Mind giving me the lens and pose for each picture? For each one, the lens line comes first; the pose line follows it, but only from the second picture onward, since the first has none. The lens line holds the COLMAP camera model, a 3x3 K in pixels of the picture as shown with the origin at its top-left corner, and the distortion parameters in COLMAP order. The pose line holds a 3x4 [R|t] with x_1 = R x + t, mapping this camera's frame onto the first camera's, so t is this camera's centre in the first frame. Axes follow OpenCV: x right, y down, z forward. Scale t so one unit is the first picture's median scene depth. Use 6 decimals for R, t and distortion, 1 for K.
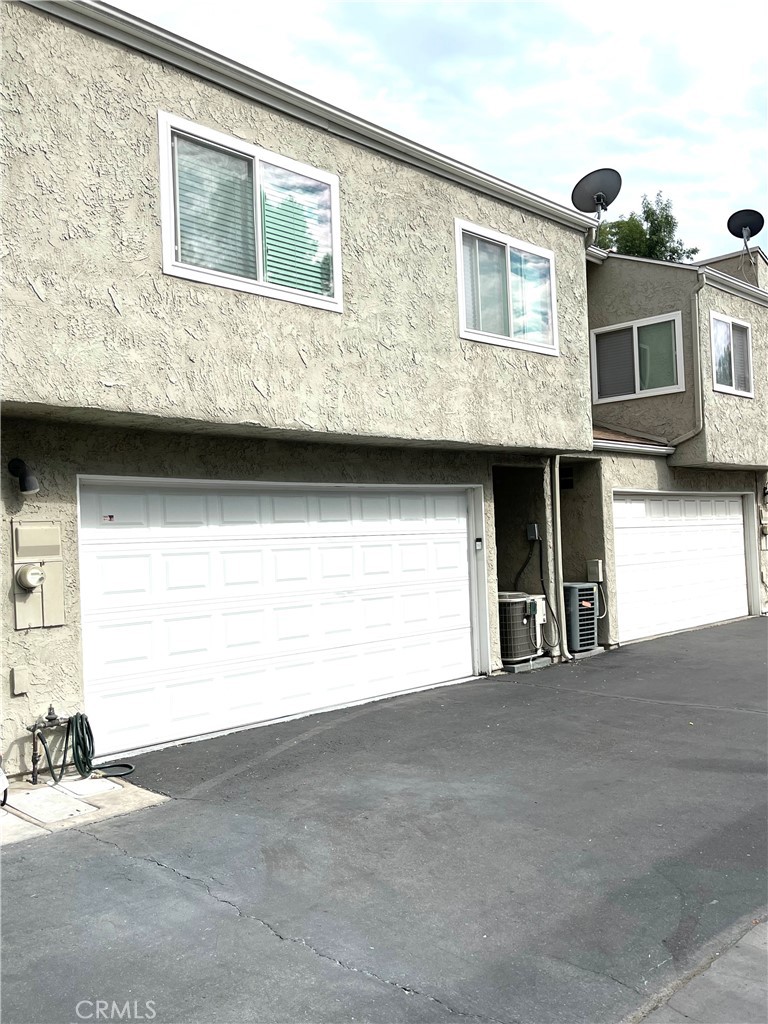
lens RADIAL K [[896.7, 0, 385.8], [0, 896.7, 510.0], [0, 0, 1]] dist [-0.000268, -0.000232]
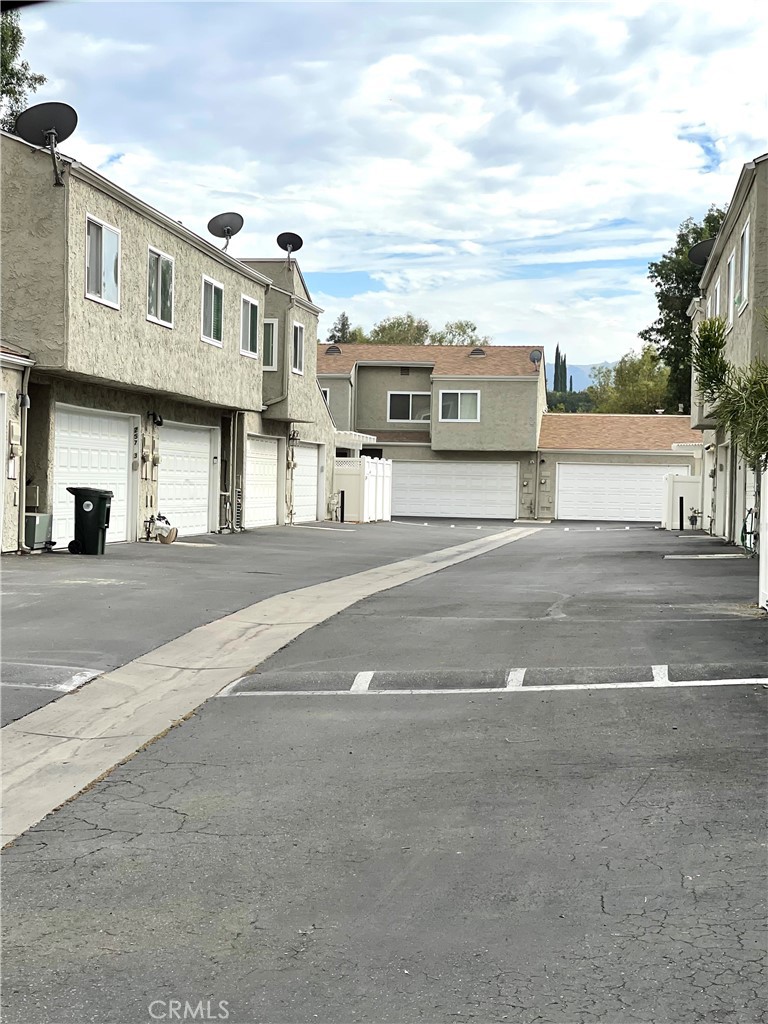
lens RADIAL K [[1906.6, 0, 383.9], [0, 1906.6, 512.3], [0, 0, 1]] dist [-0.061108, 0.000000]
pose [[0.797369, 0.041512, 0.602062, -1.457728], [-0.067106, 0.997543, 0.020094, 0.032149], [-0.599749, -0.056424, 0.798196, -1.715696]]
